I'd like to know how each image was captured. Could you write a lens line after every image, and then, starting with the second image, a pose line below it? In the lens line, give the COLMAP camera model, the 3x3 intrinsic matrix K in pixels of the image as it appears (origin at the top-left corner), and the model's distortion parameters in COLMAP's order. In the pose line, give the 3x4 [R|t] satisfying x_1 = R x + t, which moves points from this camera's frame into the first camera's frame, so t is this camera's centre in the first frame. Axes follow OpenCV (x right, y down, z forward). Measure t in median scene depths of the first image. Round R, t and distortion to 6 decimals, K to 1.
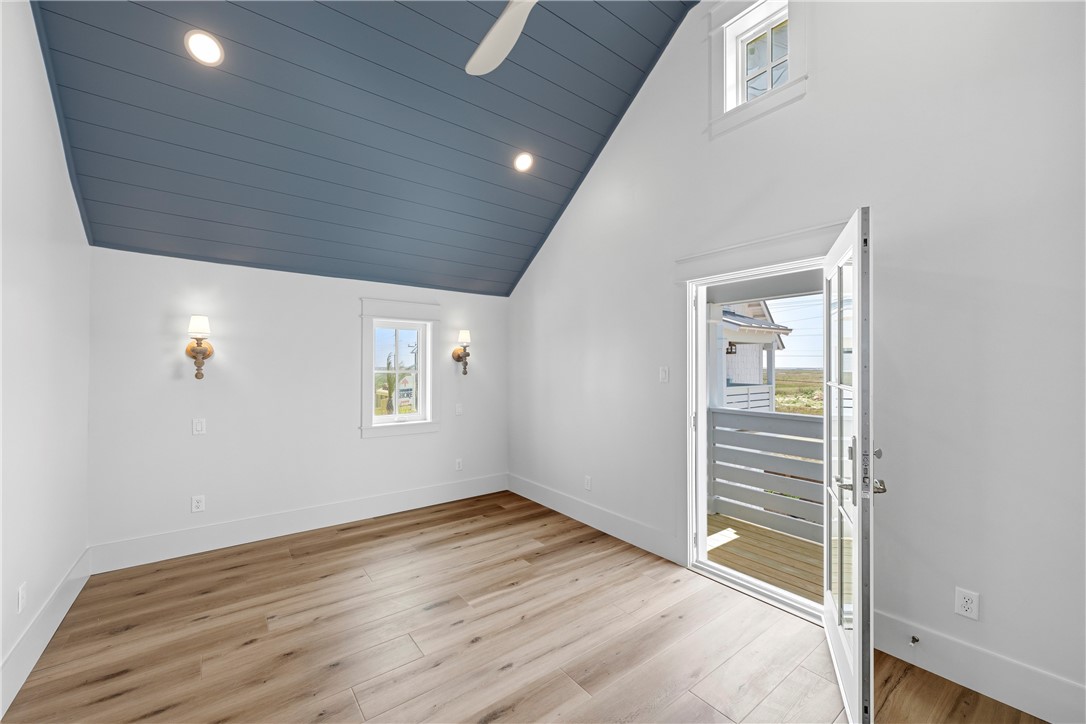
lens RADIAL K [[428.1, 0, 543.9], [0, 428.1, 365.7], [0, 0, 1]] dist [0.001313, 0.000124]
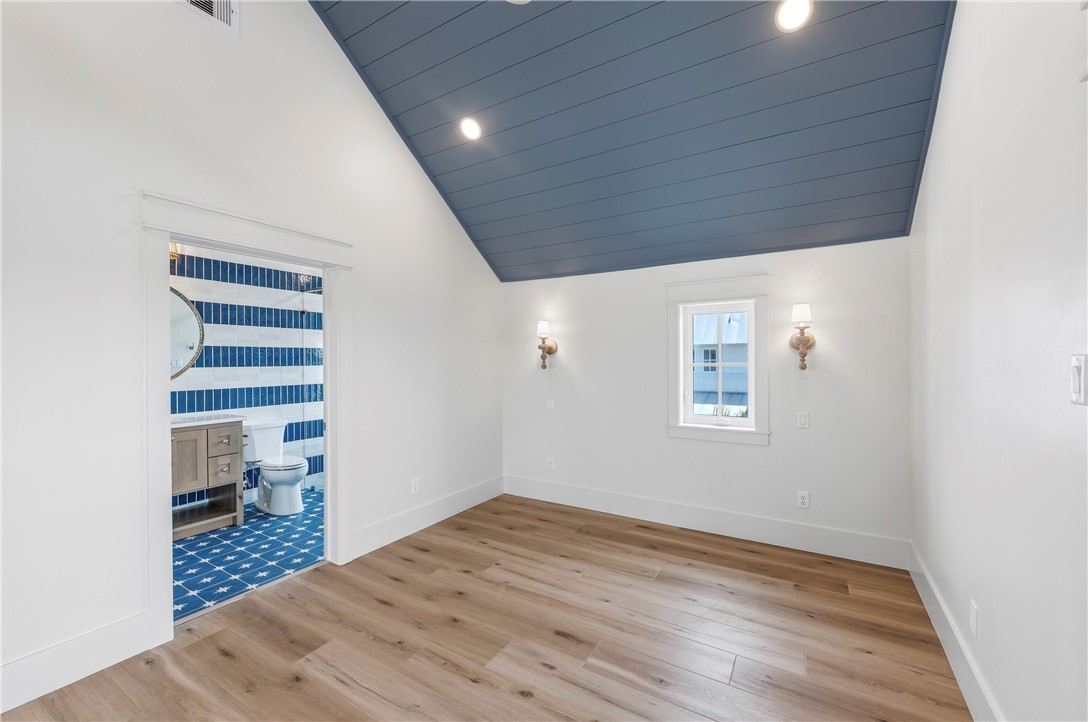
lens RADIAL K [[440.2, 0, 546.3], [0, 440.2, 356.3], [0, 0, 1]] dist [-0.001361, -0.000429]
pose [[0.357670, -0.006924, -0.933822, 0.448609], [0.013700, 0.999904, -0.002167, -0.005534], [0.933748, -0.012018, 0.357730, 0.510231]]
